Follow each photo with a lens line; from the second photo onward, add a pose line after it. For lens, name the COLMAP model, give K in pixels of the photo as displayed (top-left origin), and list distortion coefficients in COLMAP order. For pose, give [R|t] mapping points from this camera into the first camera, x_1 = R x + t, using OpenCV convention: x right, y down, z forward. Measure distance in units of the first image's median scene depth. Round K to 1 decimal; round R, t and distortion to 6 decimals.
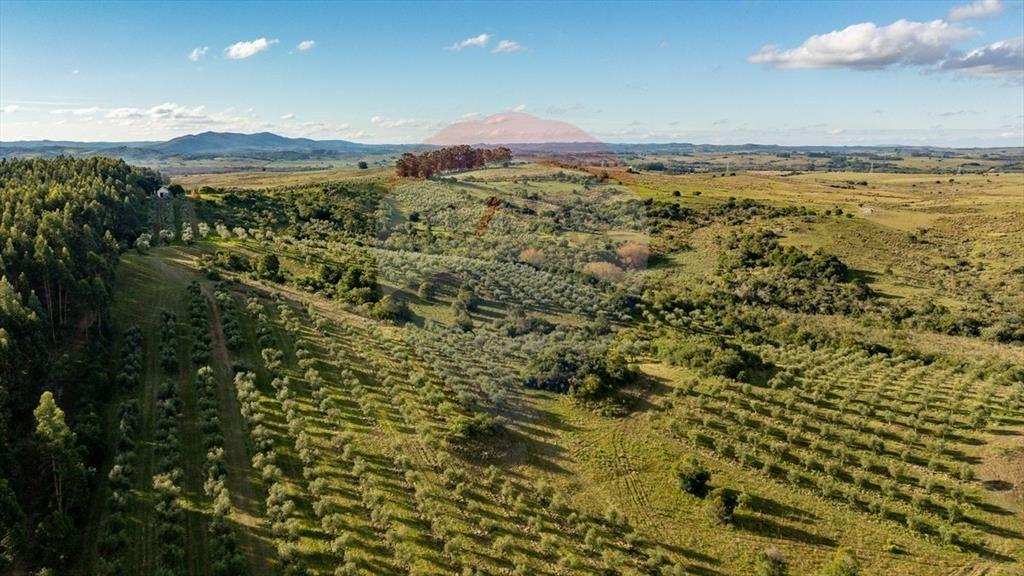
lens RADIAL K [[744.4, 0, 509.5], [0, 744.4, 287.5], [0, 0, 1]] dist [-0.007686, 0.000932]
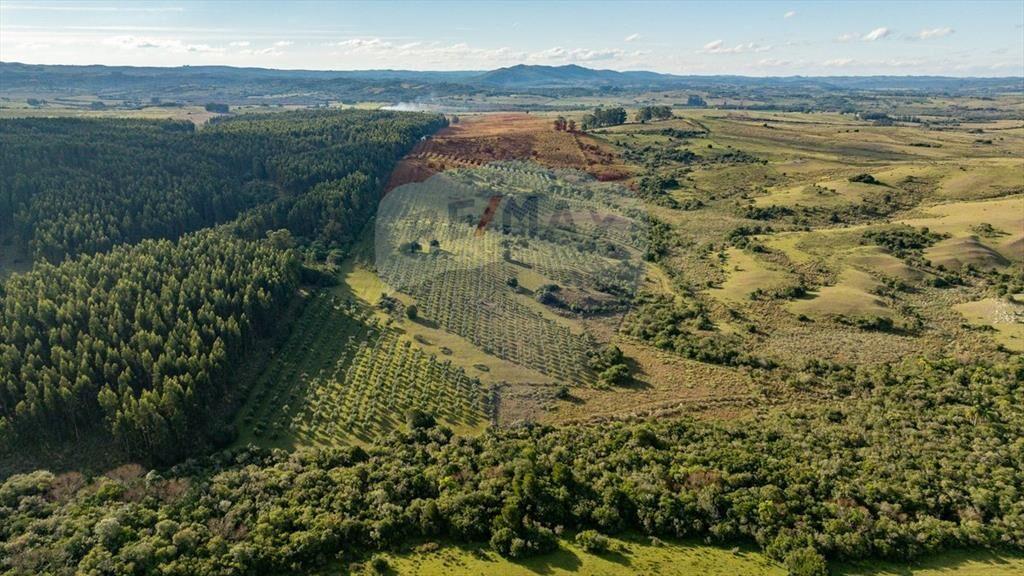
lens RADIAL K [[715.6, 0, 509.2], [0, 715.6, 290.8], [0, 0, 1]] dist [-0.003677, -0.006969]
pose [[0.923646, 0.117847, -0.364678, 0.497675], [-0.080782, 0.990037, 0.115331, 0.052920], [0.374636, -0.077066, 0.923964, -0.783319]]
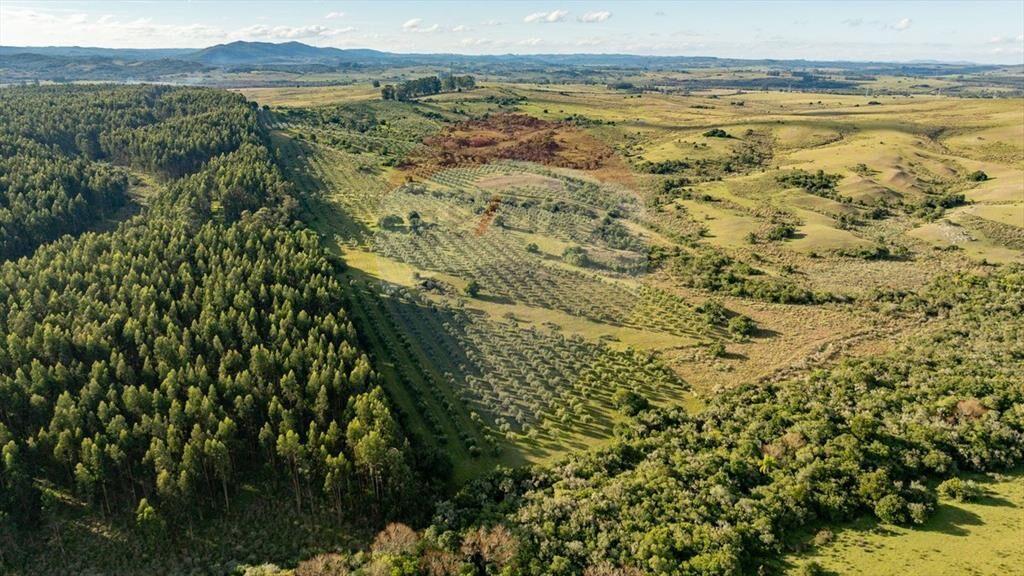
lens RADIAL K [[715.6, 0, 513.1], [0, 715.6, 285.1], [0, 0, 1]] dist [-0.003677, -0.006969]
pose [[0.999560, 0.017933, -0.023627, 0.225717], [-0.014978, 0.992685, 0.119800, 0.083789], [0.025603, -0.119394, 0.992517, -0.768088]]
